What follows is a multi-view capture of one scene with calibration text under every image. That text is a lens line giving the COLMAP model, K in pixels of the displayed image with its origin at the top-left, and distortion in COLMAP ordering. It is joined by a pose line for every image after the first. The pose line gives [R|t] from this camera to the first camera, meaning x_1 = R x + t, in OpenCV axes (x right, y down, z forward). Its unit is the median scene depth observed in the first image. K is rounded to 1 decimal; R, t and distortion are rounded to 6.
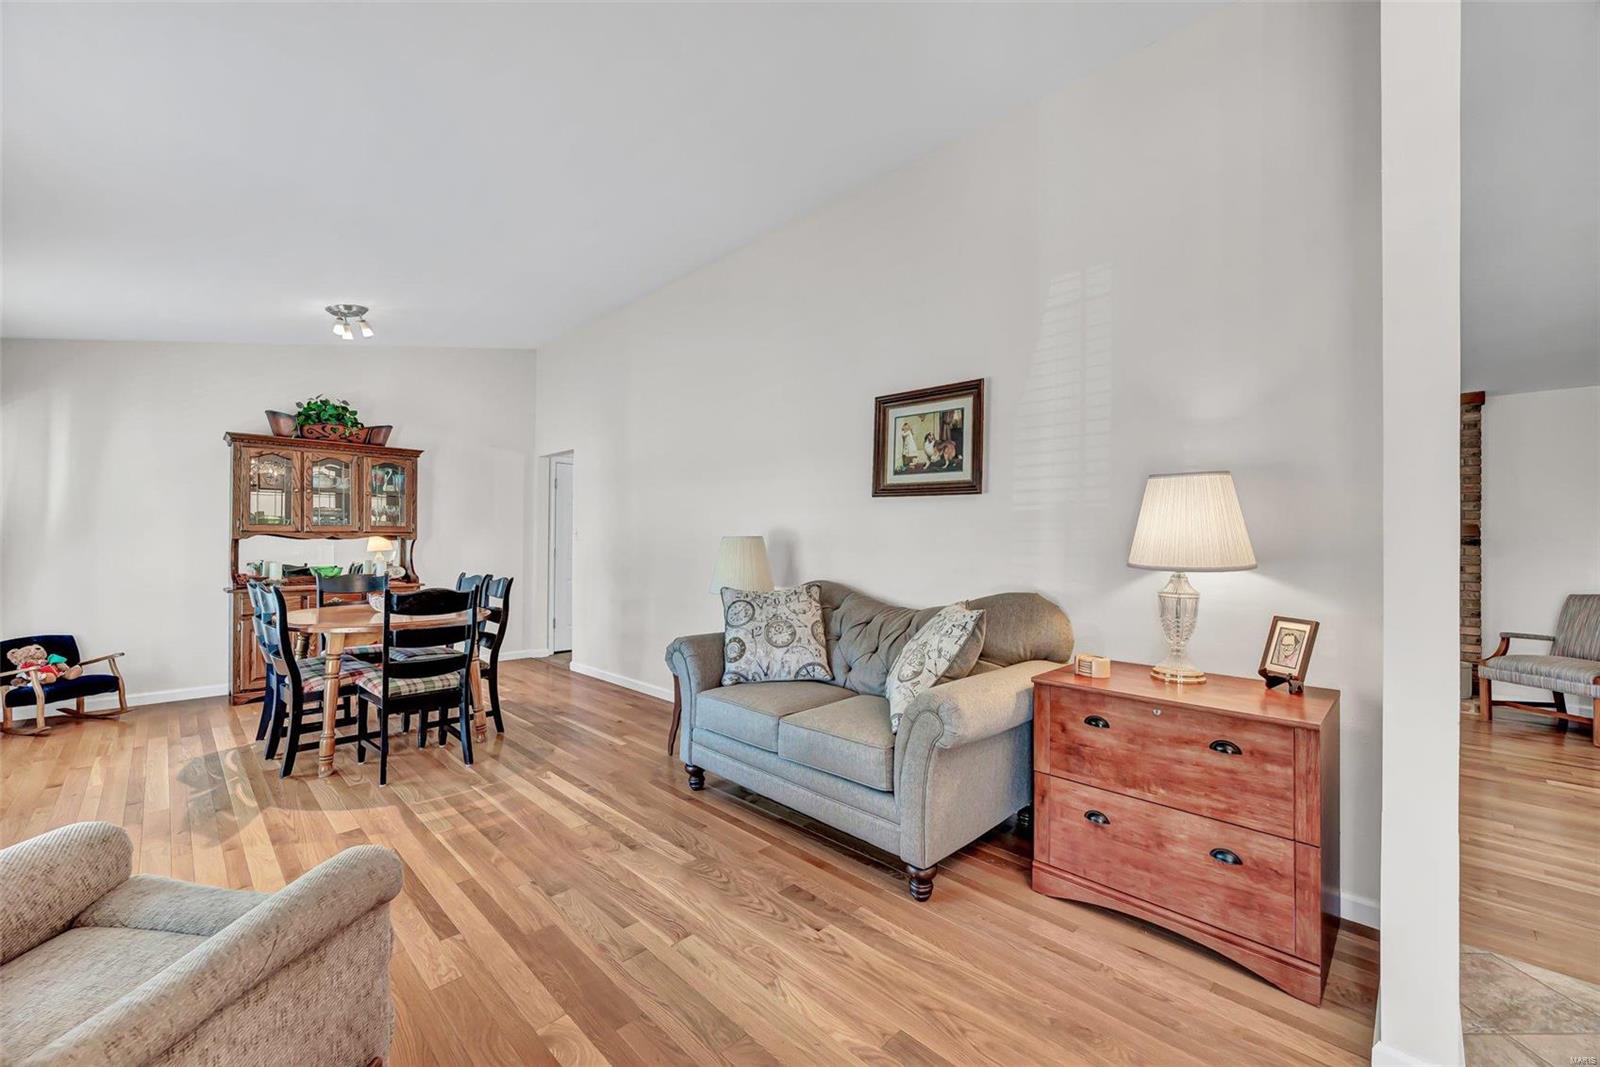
lens RADIAL K [[643.6, 0, 788.8], [0, 643.6, 529.2], [0, 0, 1]] dist [0.000493, 0.000090]
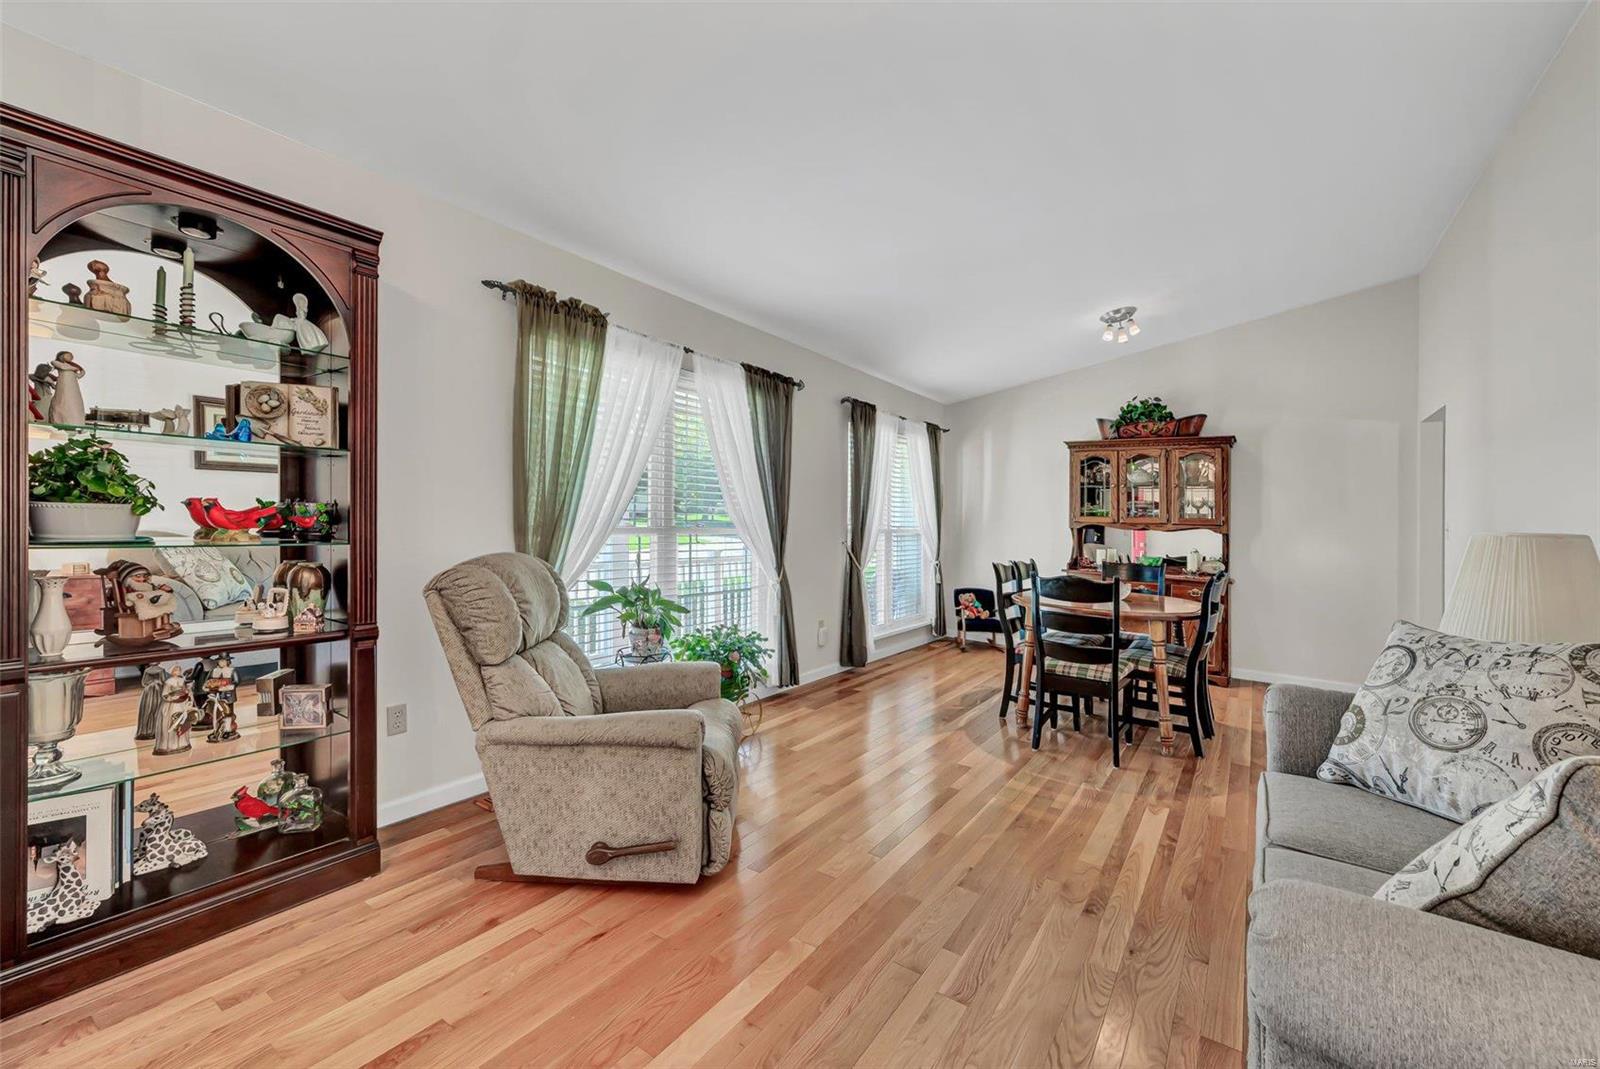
lens RADIAL K [[643.6, 0, 791.4], [0, 643.6, 526.4], [0, 0, 1]] dist [0.000493, 0.000090]
pose [[0.175159, 0.011740, -0.984470, 0.380259], [-0.012594, 0.999874, 0.009683, 0.009855], [0.984460, 0.010703, 0.175285, 0.394157]]
